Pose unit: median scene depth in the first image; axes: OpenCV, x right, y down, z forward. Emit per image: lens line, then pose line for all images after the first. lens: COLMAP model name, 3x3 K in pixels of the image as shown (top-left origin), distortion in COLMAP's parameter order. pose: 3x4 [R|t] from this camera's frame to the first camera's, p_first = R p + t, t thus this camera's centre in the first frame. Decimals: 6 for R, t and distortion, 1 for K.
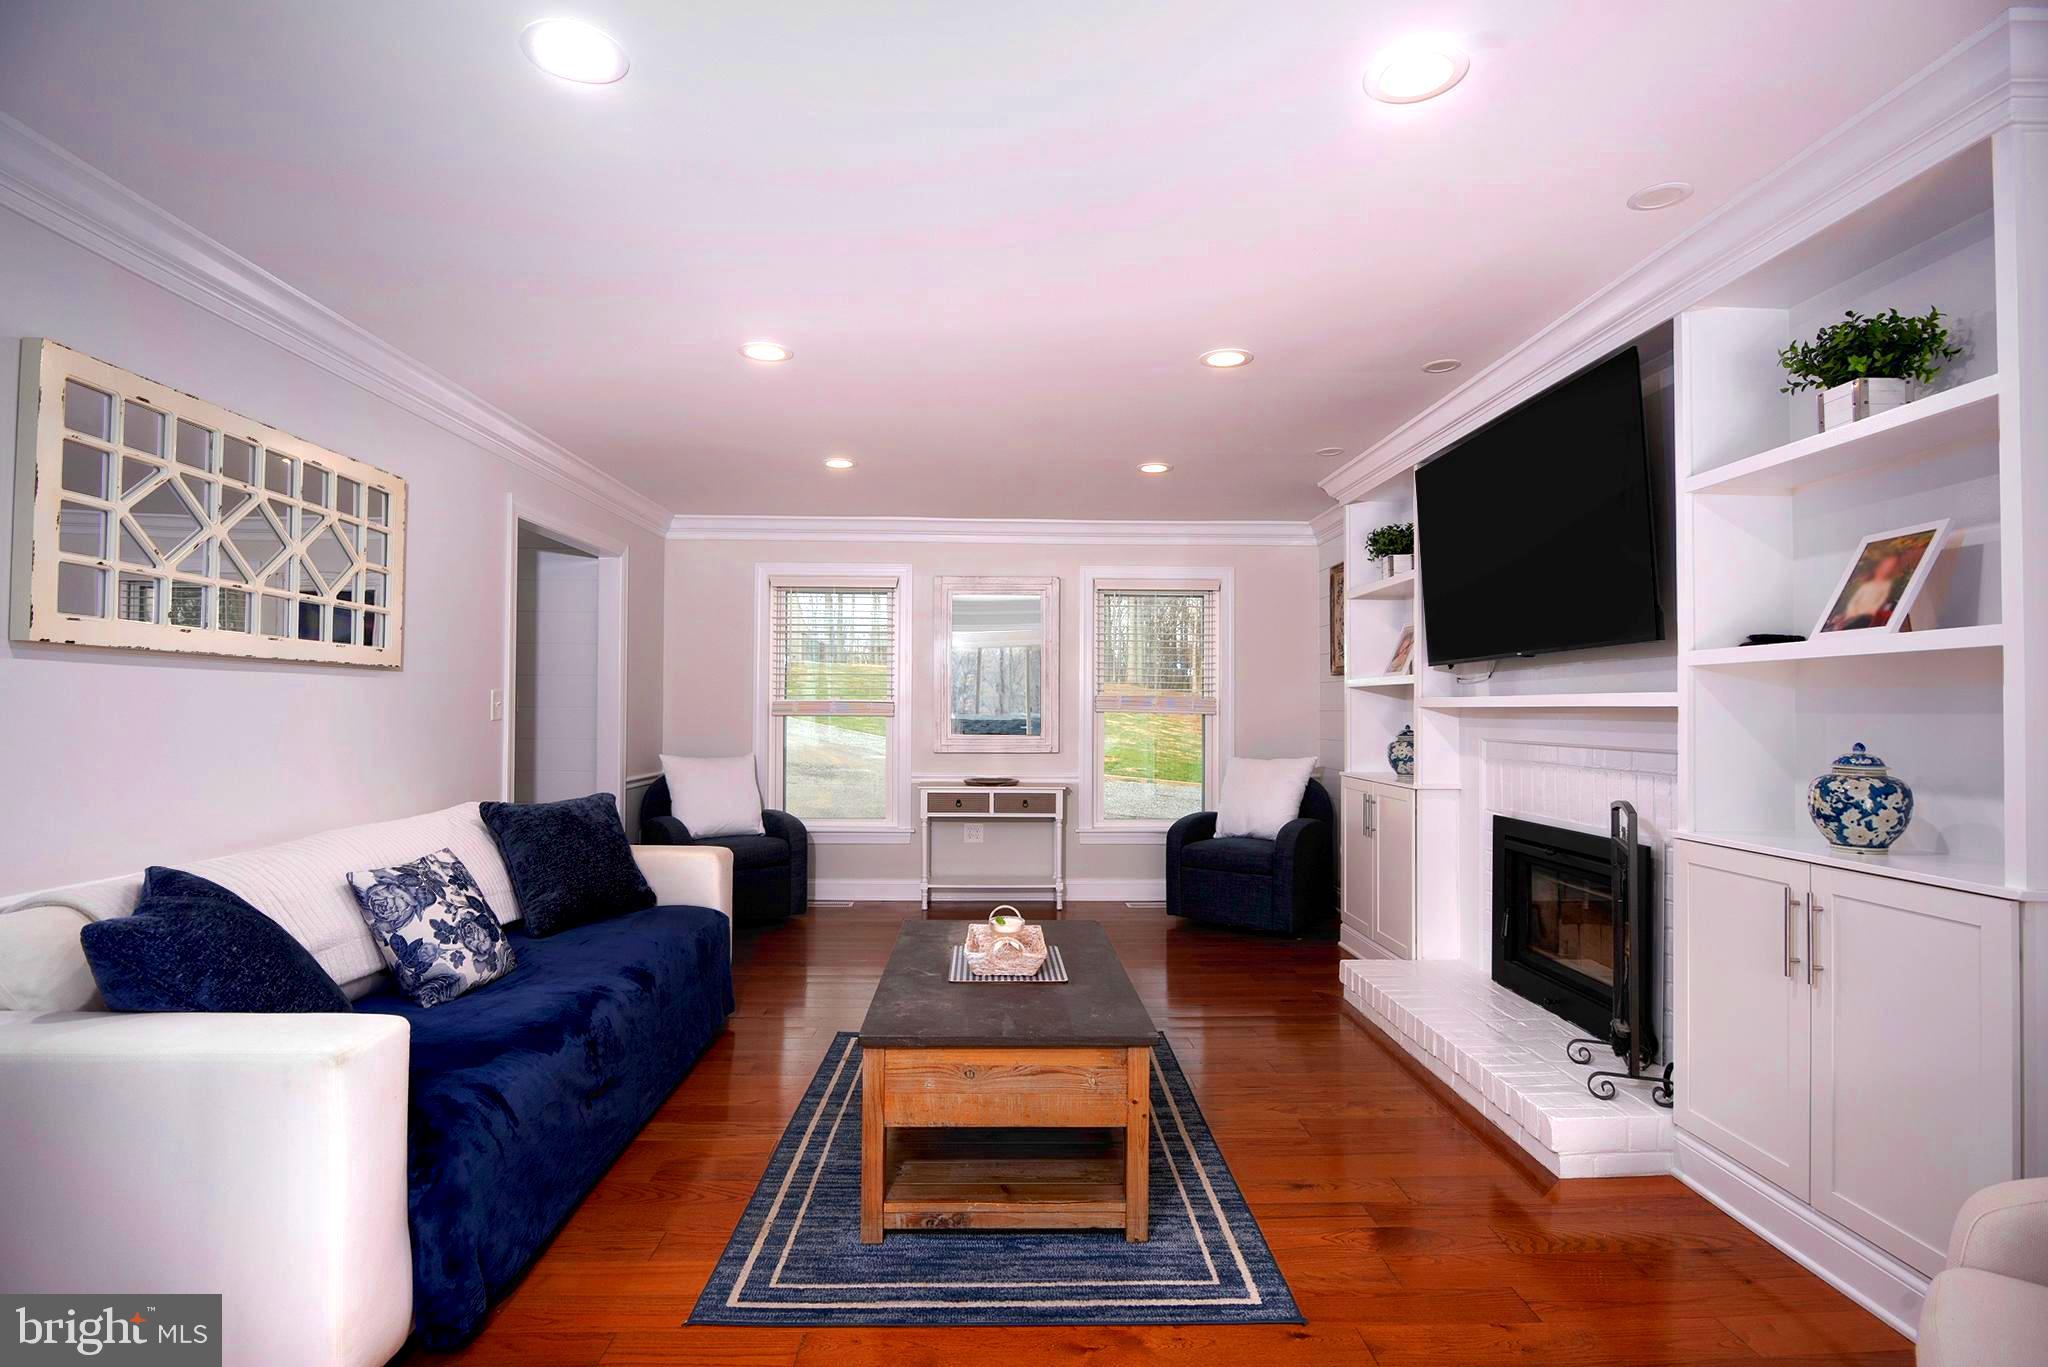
lens RADIAL K [[1009.1, 0, 1022.8], [0, 1009.1, 687.5], [0, 0, 1]] dist [-0.010140, -0.000010]
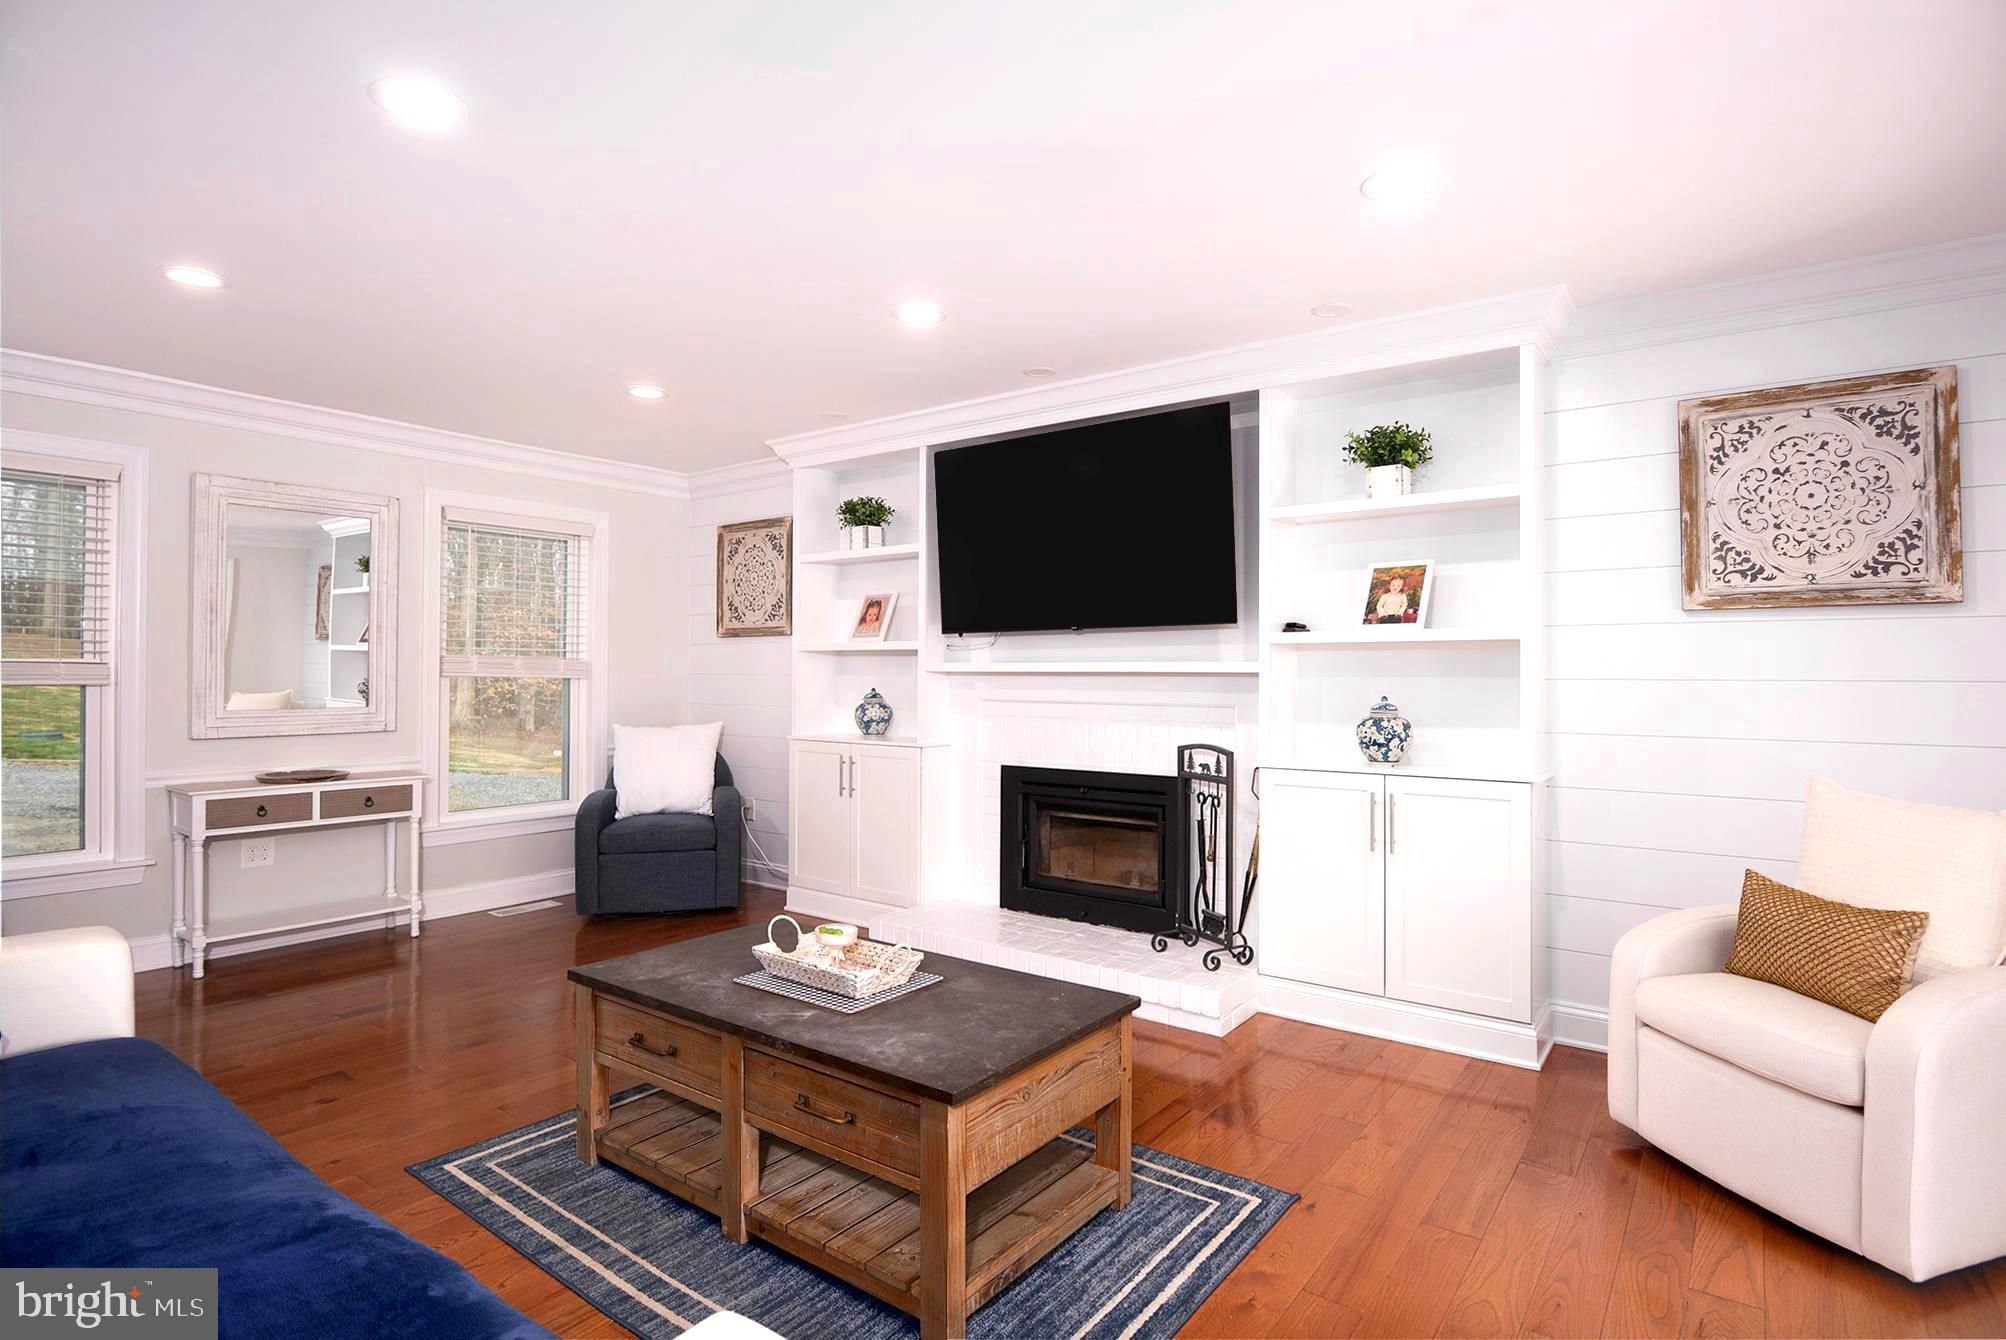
lens RADIAL K [[1005.9, 0, 1017.6], [0, 1005.9, 661.5], [0, 0, 1]] dist [-0.012084, -0.000242]
pose [[0.614091, 0.006629, 0.789208, -0.584193], [-0.017268, 0.999838, 0.005039, 0.002098], [-0.789047, -0.016723, 0.614106, 0.374010]]
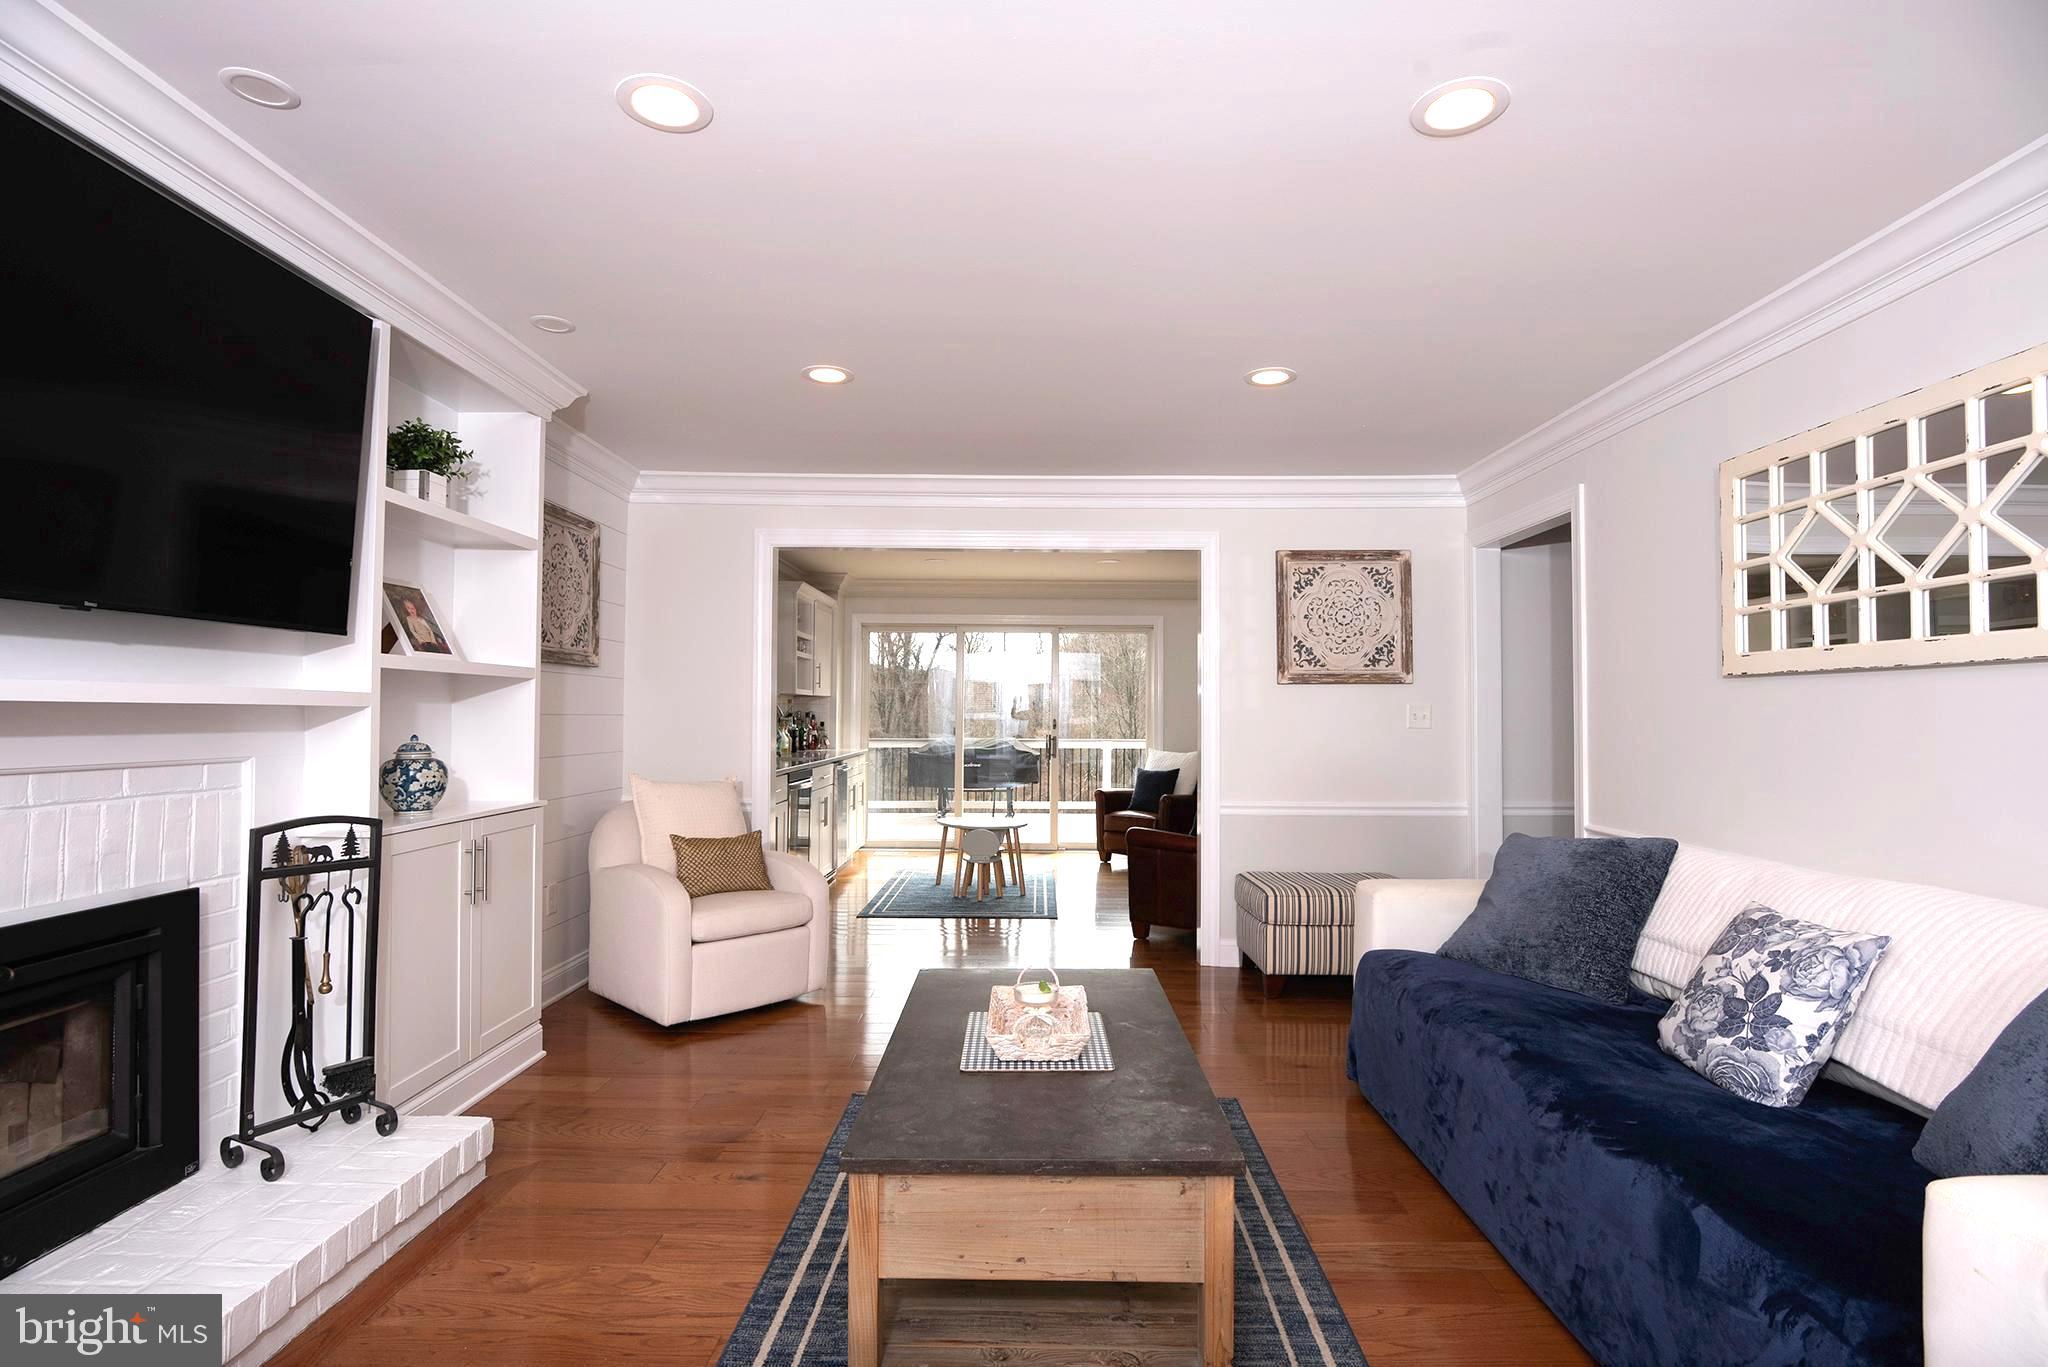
lens RADIAL K [[1009.1, 0, 1022.8], [0, 1009.1, 687.5], [0, 0, 1]] dist [-0.010140, -0.000010]
pose [[-0.999261, -0.008815, 0.037403, -0.031983], [-0.010657, 0.998726, -0.049333, 0.037684], [-0.036921, -0.049695, -0.998082, 1.797053]]
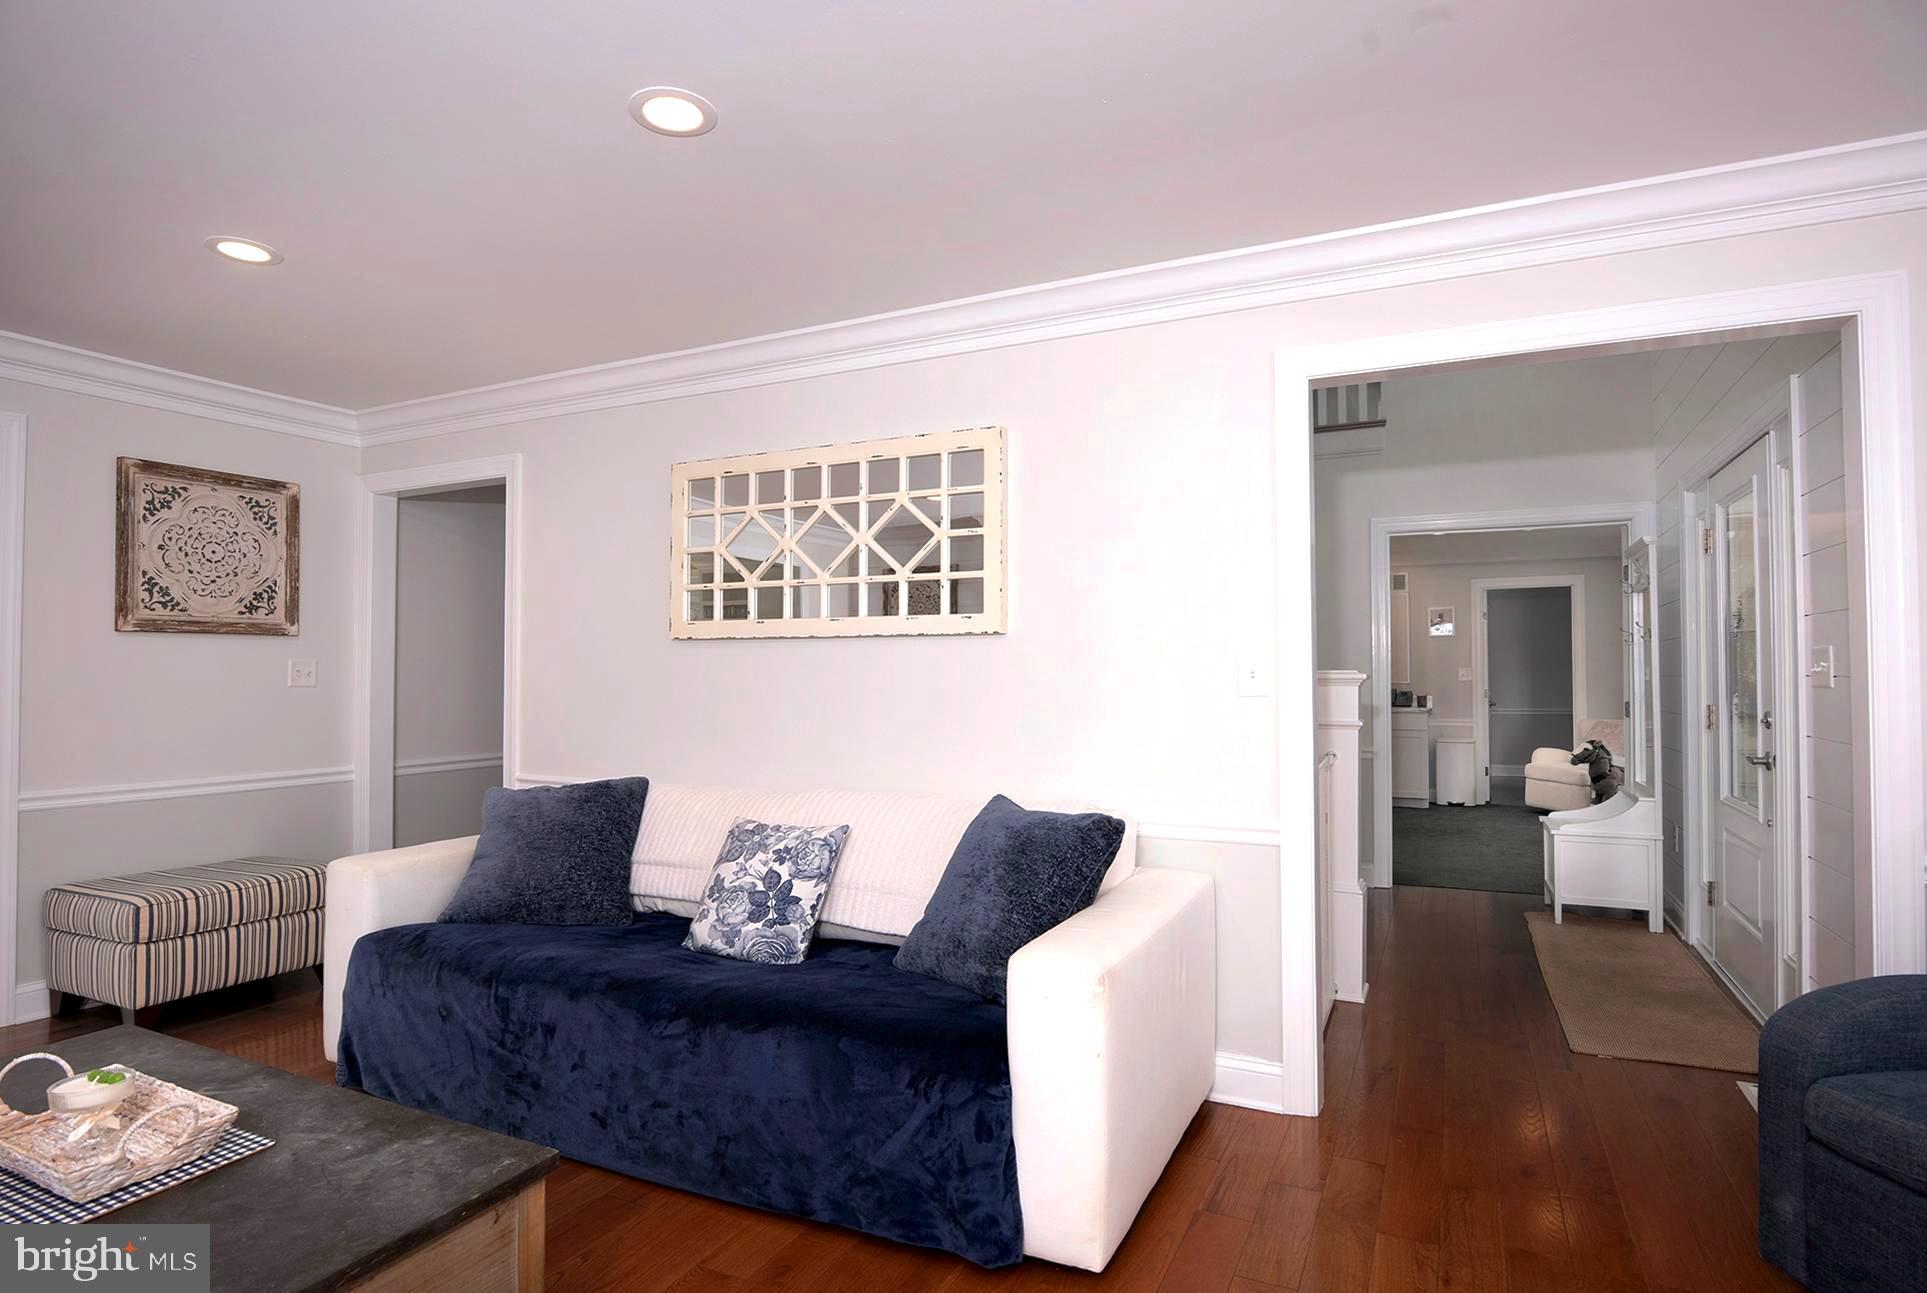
lens RADIAL K [[1010.3, 0, 963.2], [0, 1010.3, 654.9], [0, 0, 1]] dist [-0.006371, -0.001986]
pose [[-0.463288, -0.024697, -0.885864, 0.240251], [0.015760, 0.999224, -0.036099, 0.037929], [0.886068, -0.030686, -0.462539, 1.647559]]
